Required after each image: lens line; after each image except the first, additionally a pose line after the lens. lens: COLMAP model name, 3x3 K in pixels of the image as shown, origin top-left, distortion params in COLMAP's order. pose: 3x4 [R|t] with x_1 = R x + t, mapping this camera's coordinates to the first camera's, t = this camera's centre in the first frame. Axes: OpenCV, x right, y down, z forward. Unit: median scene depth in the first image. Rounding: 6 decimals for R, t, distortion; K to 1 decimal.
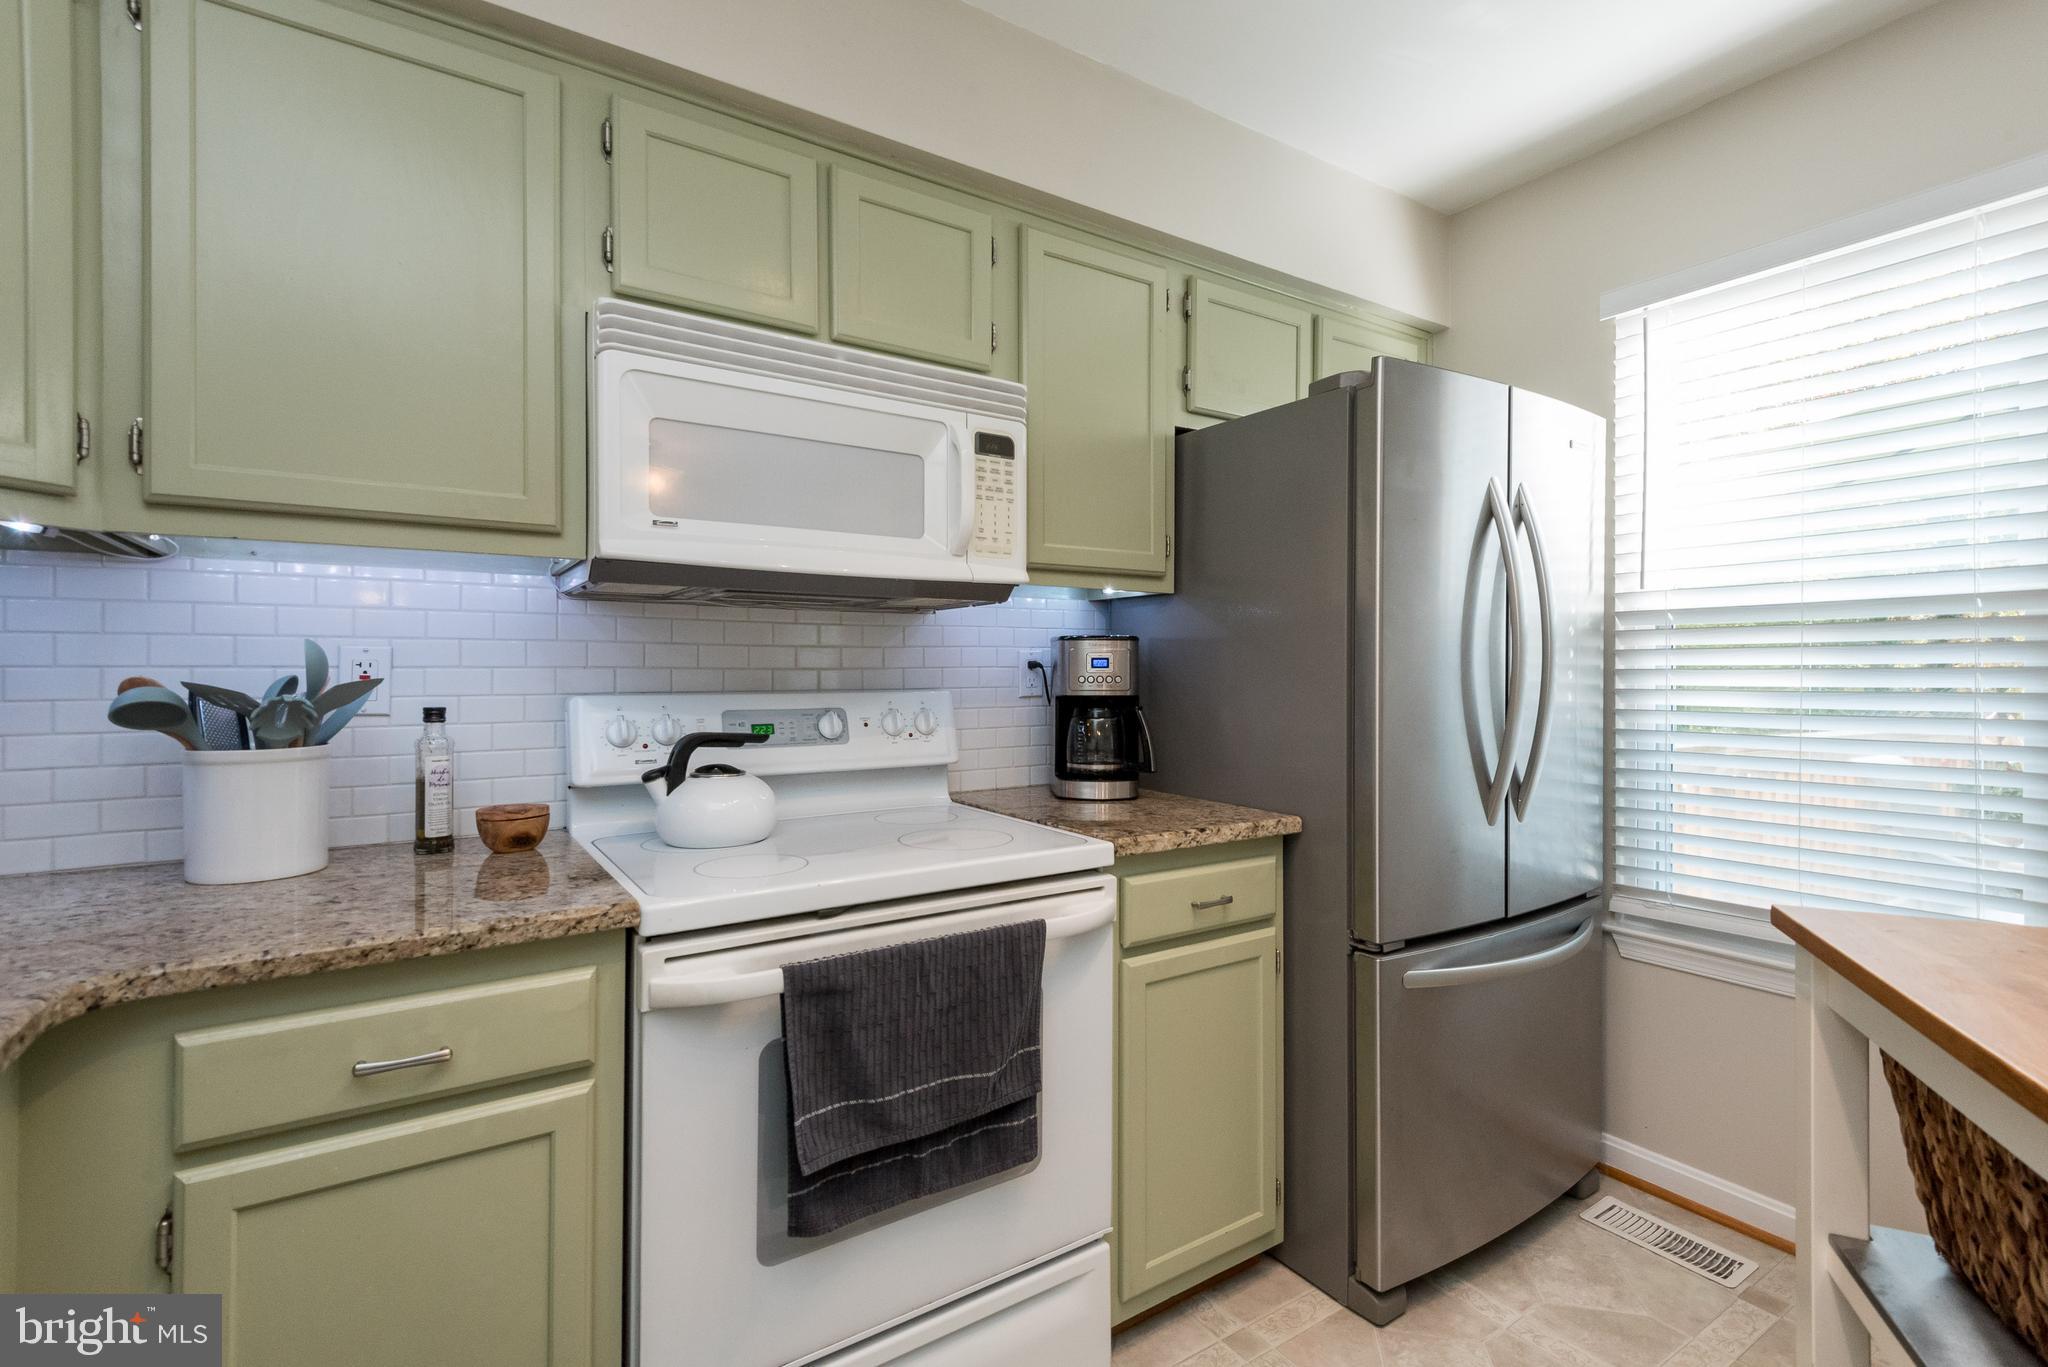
lens RADIAL K [[926.0, 0, 1027.1], [0, 926.0, 677.4], [0, 0, 1]] dist [0.009798, -0.003949]
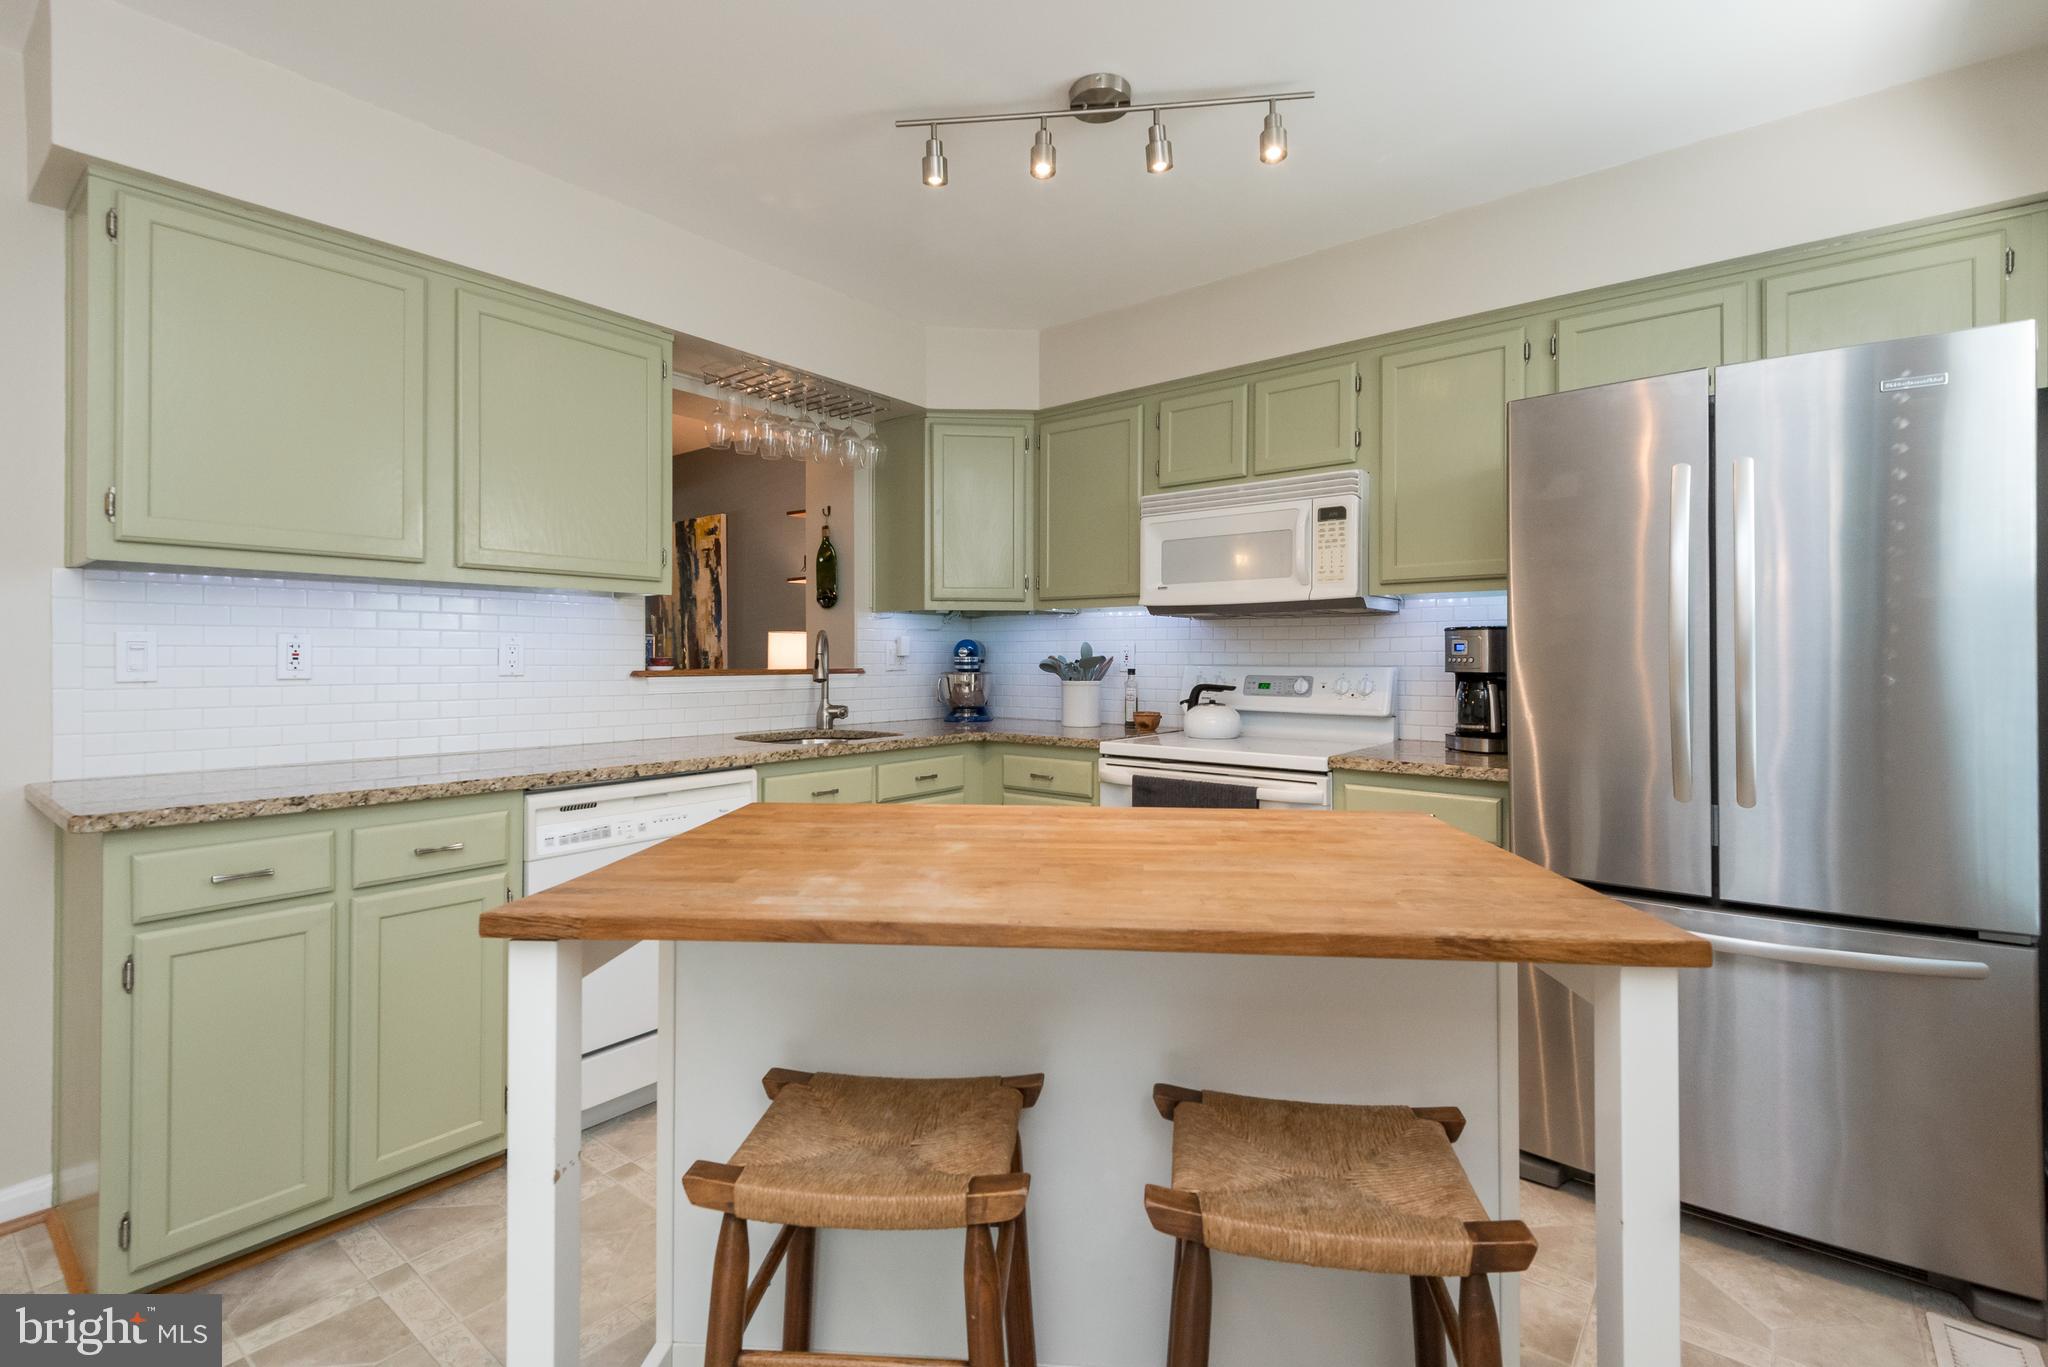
lens RADIAL K [[926.0, 0, 1032.8], [0, 926.0, 664.6], [0, 0, 1]] dist [0.009798, -0.003949]
pose [[0.303235, 0.004655, -0.952904, 1.453654], [-0.014402, 0.999896, 0.000301, 0.021848], [0.952807, 0.013632, 0.303271, 0.014116]]
